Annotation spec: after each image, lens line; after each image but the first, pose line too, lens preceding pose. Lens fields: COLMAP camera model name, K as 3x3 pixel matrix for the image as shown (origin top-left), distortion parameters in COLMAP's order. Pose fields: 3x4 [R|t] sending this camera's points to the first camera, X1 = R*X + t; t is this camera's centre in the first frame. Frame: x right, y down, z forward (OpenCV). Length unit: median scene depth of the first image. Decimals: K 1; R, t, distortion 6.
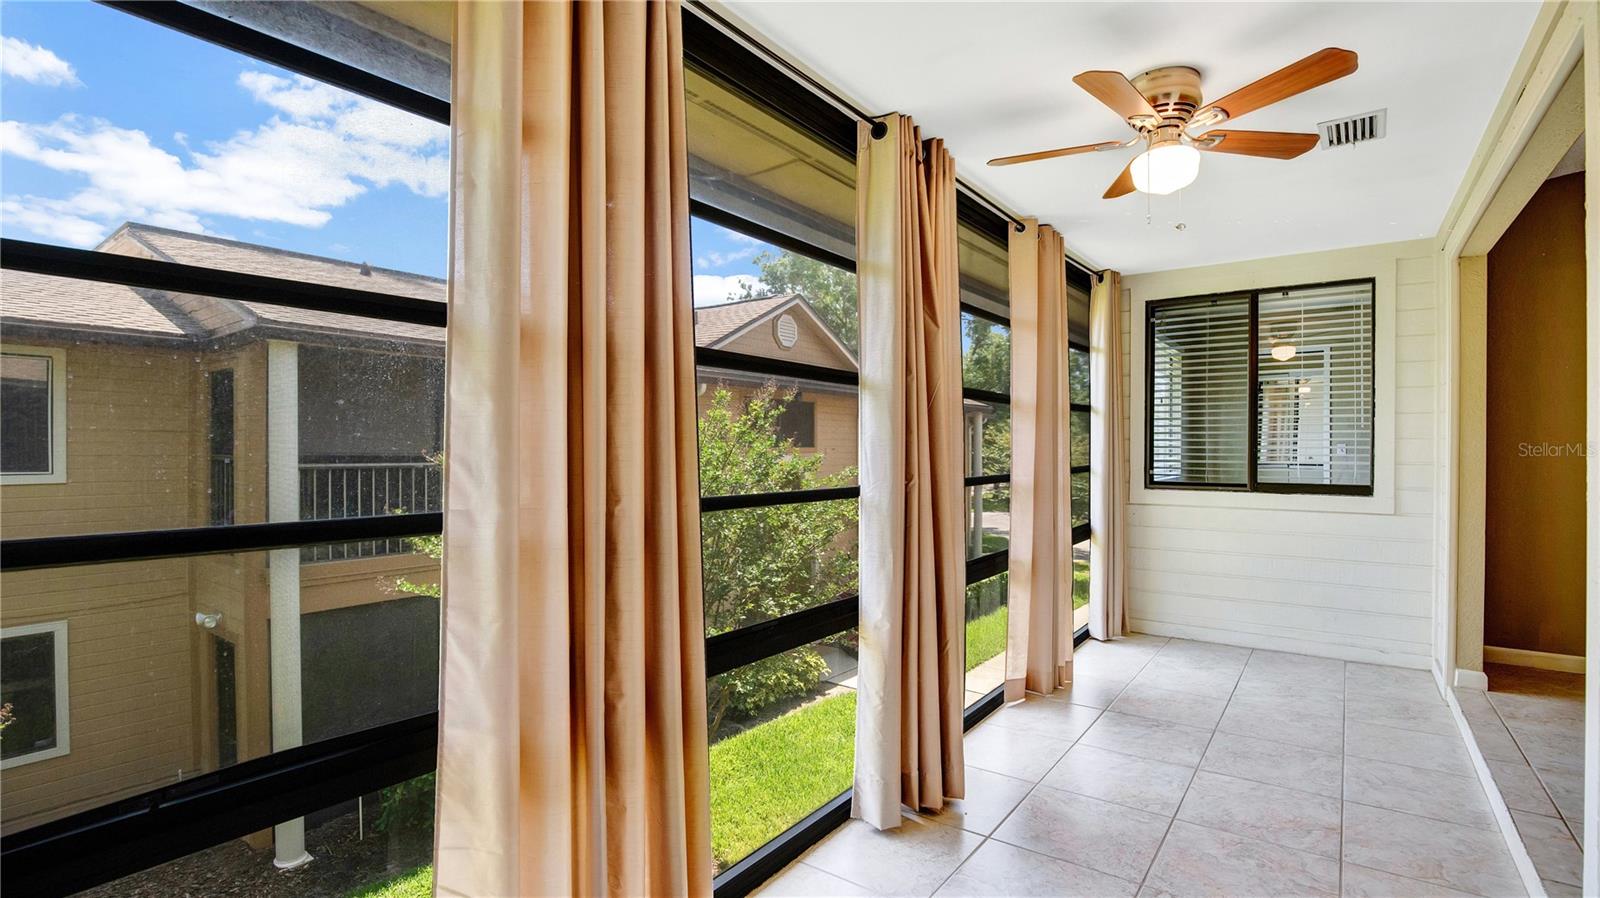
lens RADIAL K [[747.2, 0, 800.0], [0, 747.2, 449.0], [0, 0, 1]] dist [-0.025037, -0.000115]
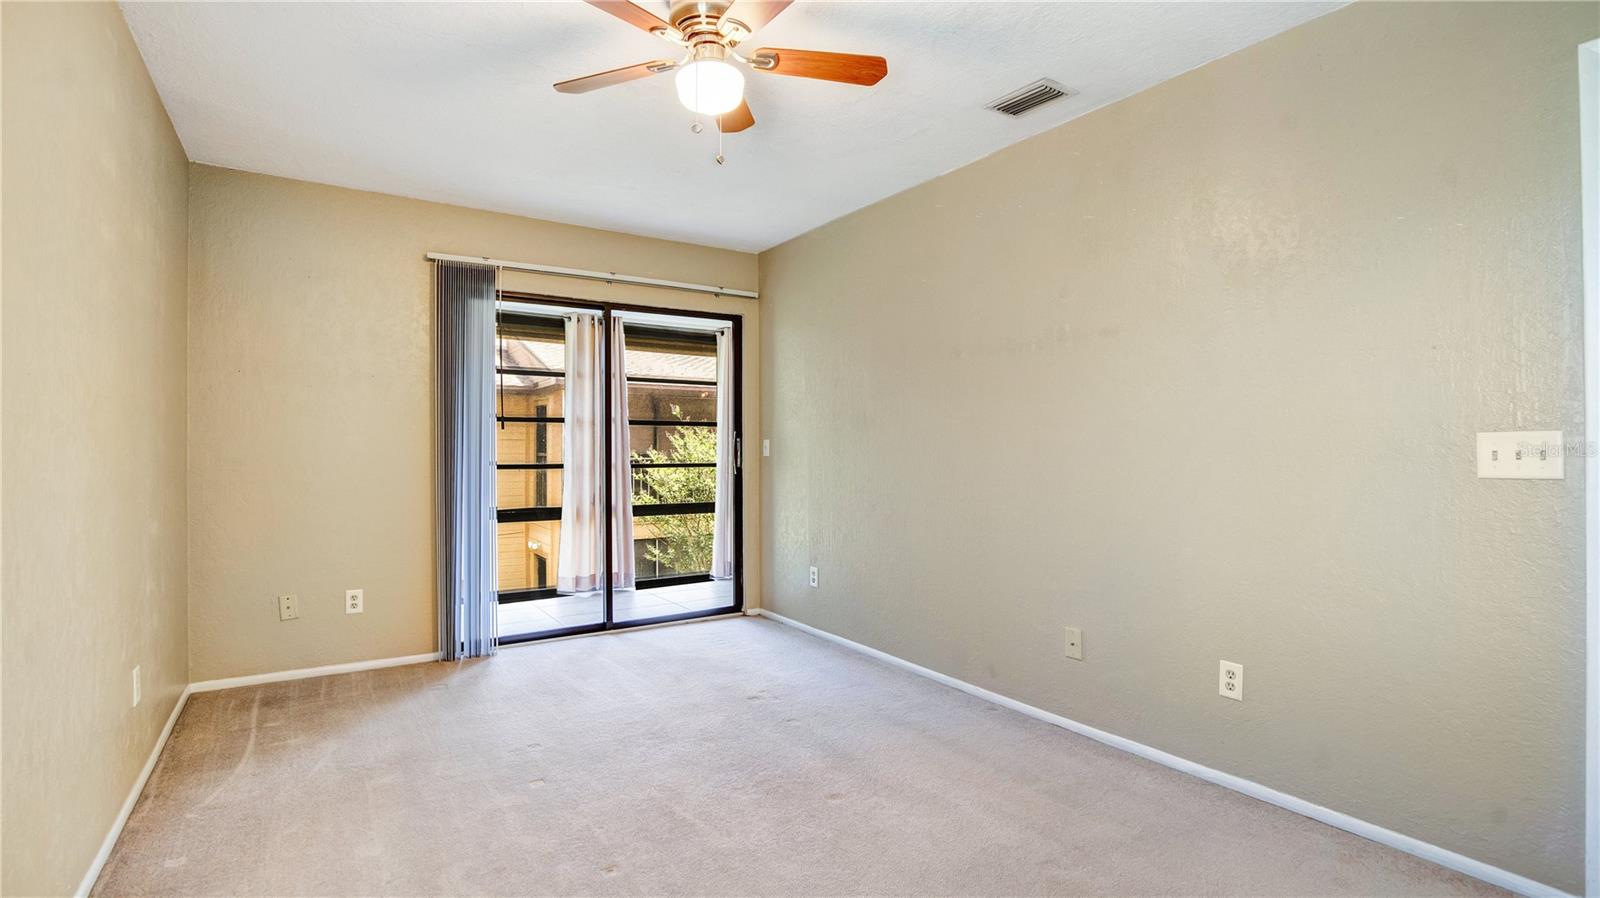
lens RADIAL K [[747.2, 0, 800.0], [0, 747.2, 449.0], [0, 0, 1]] dist [-0.025037, -0.000115]
pose [[0.943400, -0.008999, -0.331534, 0.833631], [0.007179, 0.999952, -0.006713, 0.007356], [0.331579, 0.003953, 0.943419, -1.017390]]
